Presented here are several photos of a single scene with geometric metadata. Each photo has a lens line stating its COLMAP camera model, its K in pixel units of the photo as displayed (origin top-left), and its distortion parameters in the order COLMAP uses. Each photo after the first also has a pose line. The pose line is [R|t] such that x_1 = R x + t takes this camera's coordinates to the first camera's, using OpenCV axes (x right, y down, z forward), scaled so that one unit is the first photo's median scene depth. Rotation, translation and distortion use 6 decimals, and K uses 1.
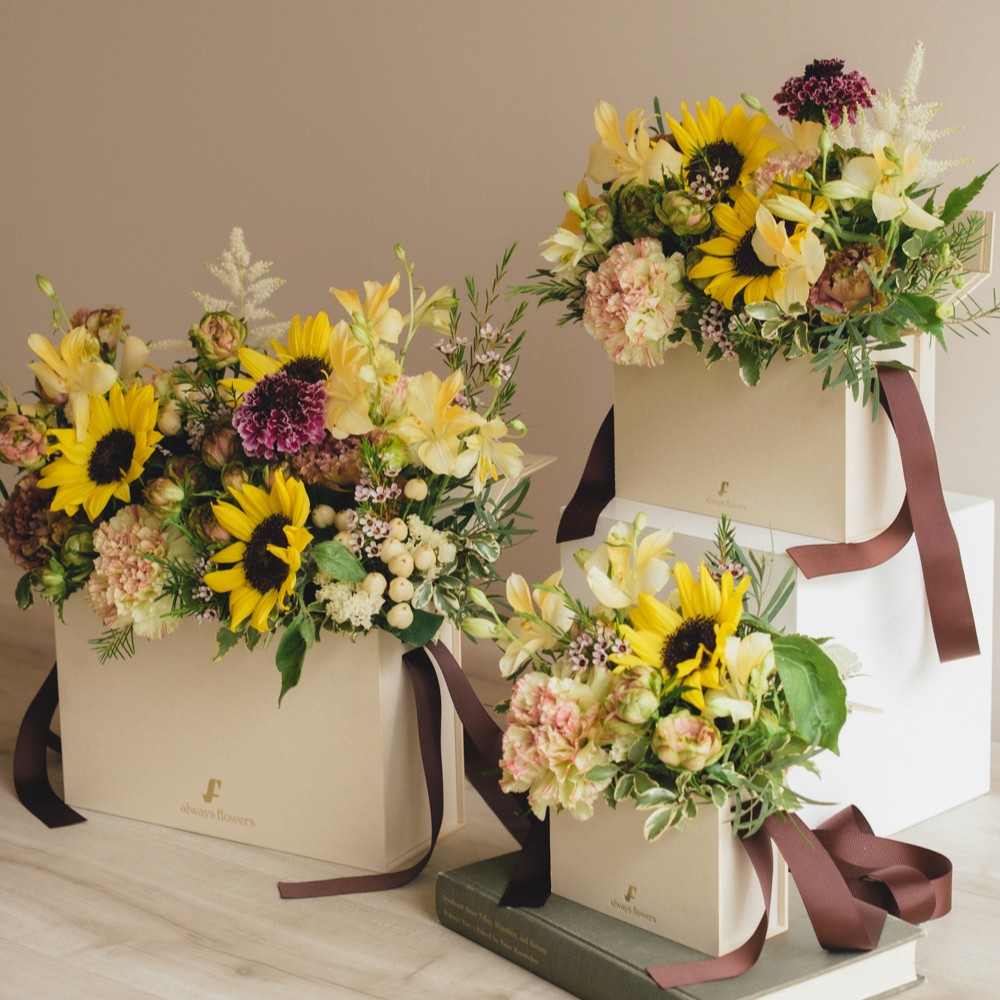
lens RADIAL K [[2563.9, 0, 500.0], [0, 2563.9, 500.0], [0, 0, 1]] dist [-0.060576, -0.477760]
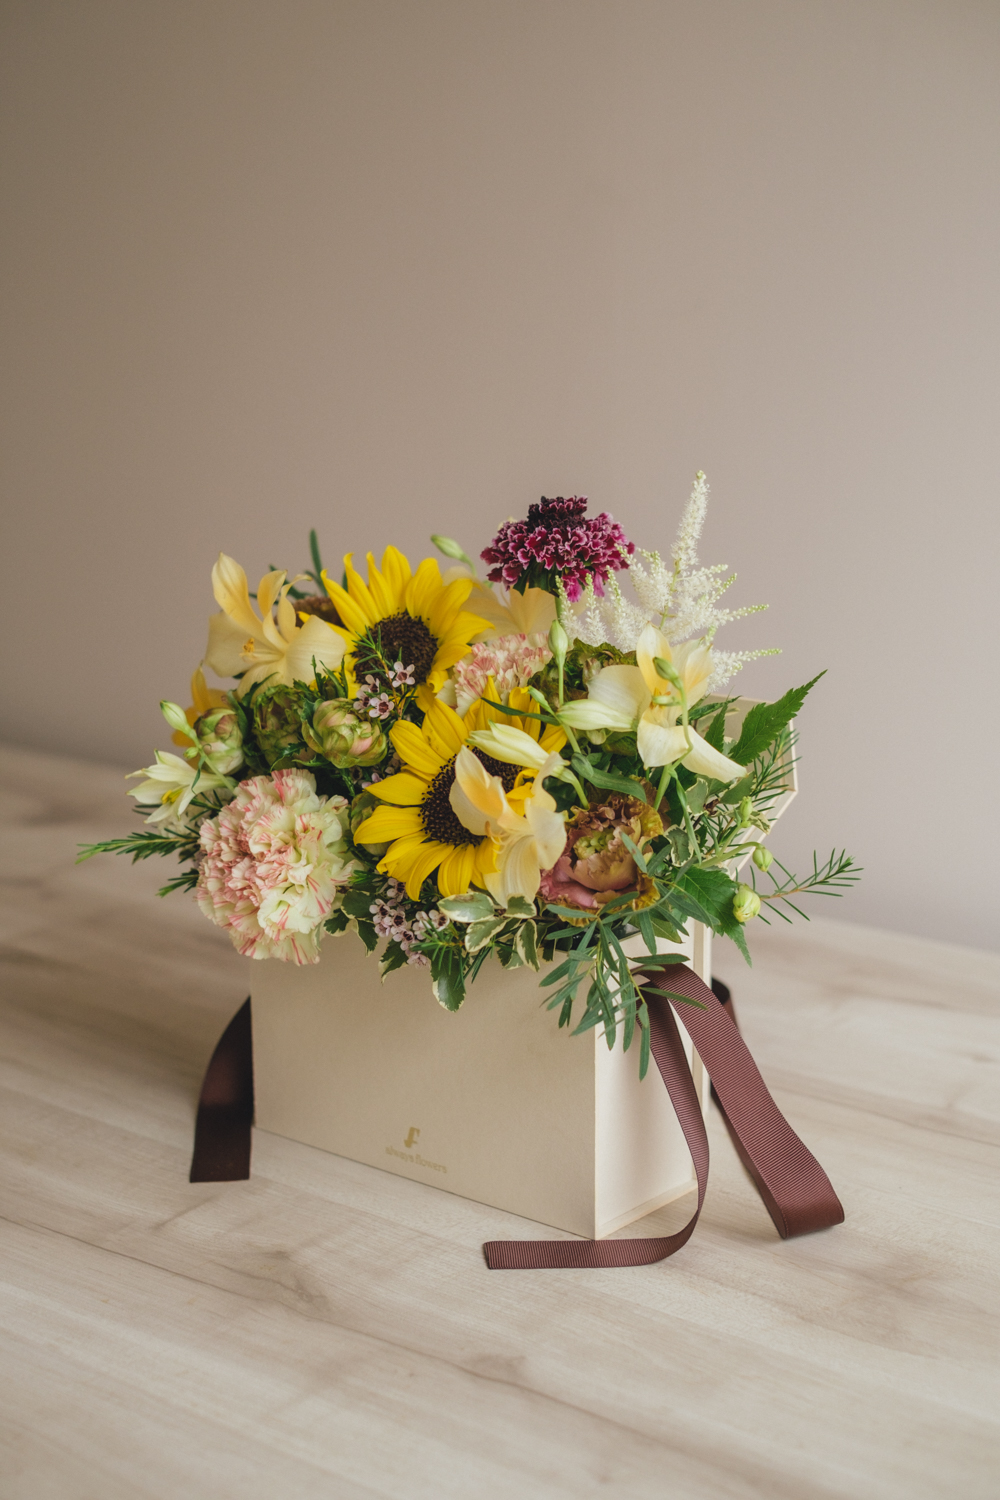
lens RADIAL K [[2389.8, 0, 498.6], [0, 2389.8, 783.3], [0, 0, 1]] dist [-0.027085, -0.075887]
pose [[0.993250, -0.011279, 0.115447, 0.039819], [0.008622, 0.999687, 0.023494, -0.114487], [-0.115676, -0.022340, 0.993036, 0.388799]]
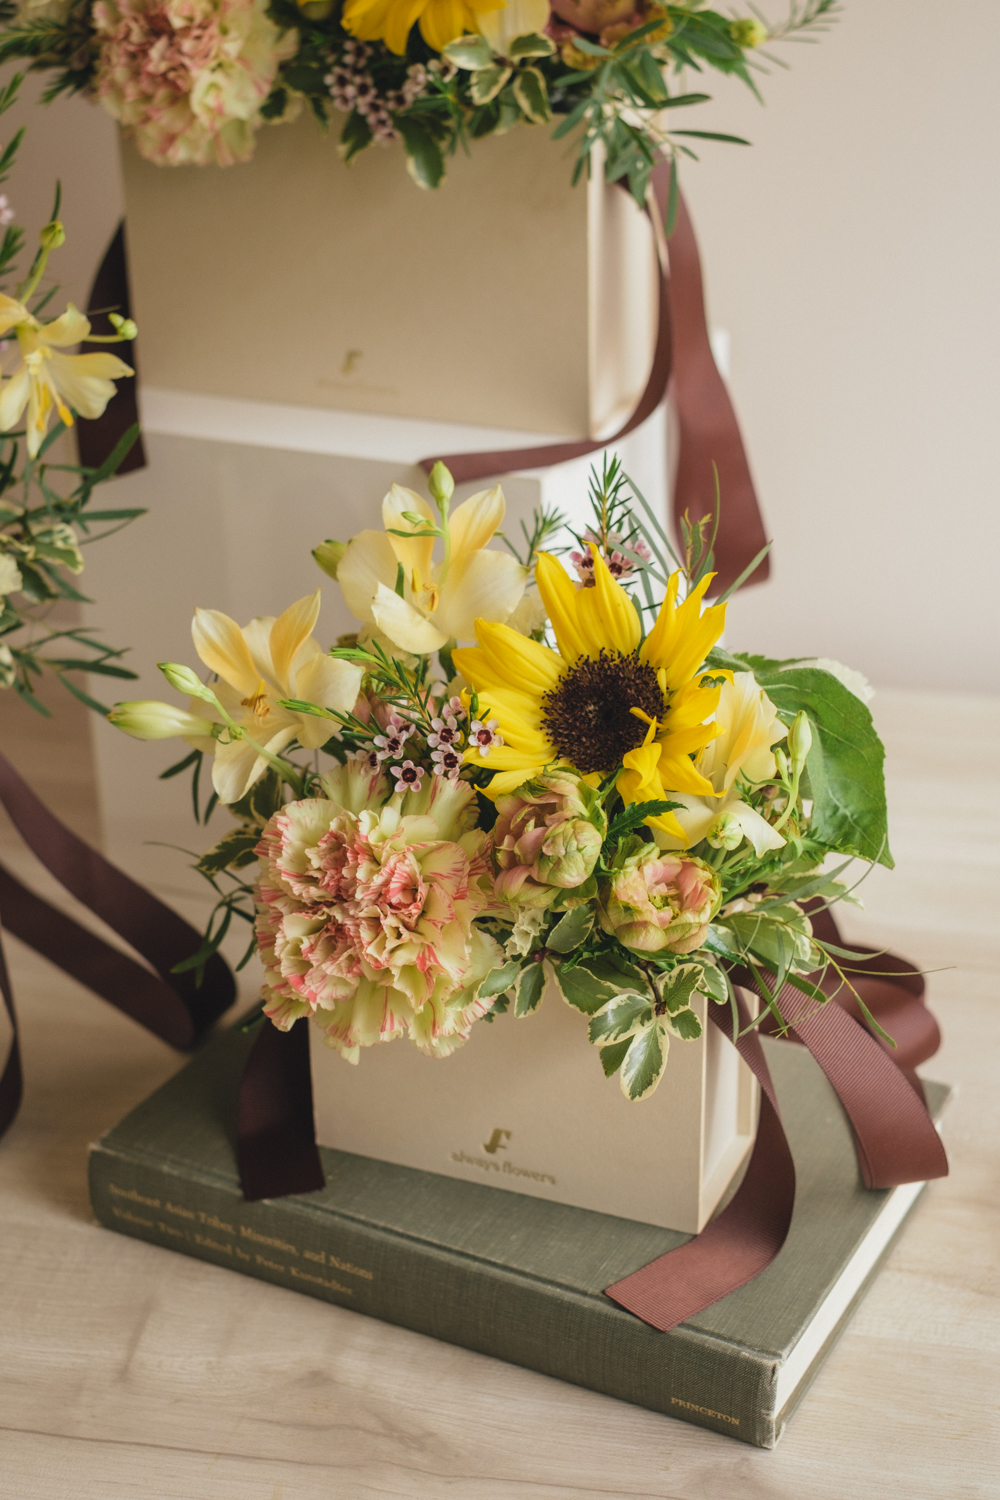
lens RADIAL K [[2389.8, 0, 498.6], [0, 2389.8, 783.3], [0, 0, 1]] dist [-0.027085, -0.075887]
pose [[0.894399, -0.189256, 0.405256, -0.129904], [0.089124, 0.963307, 0.253171, -0.049211], [-0.438300, -0.190318, 0.878449, 0.486230]]
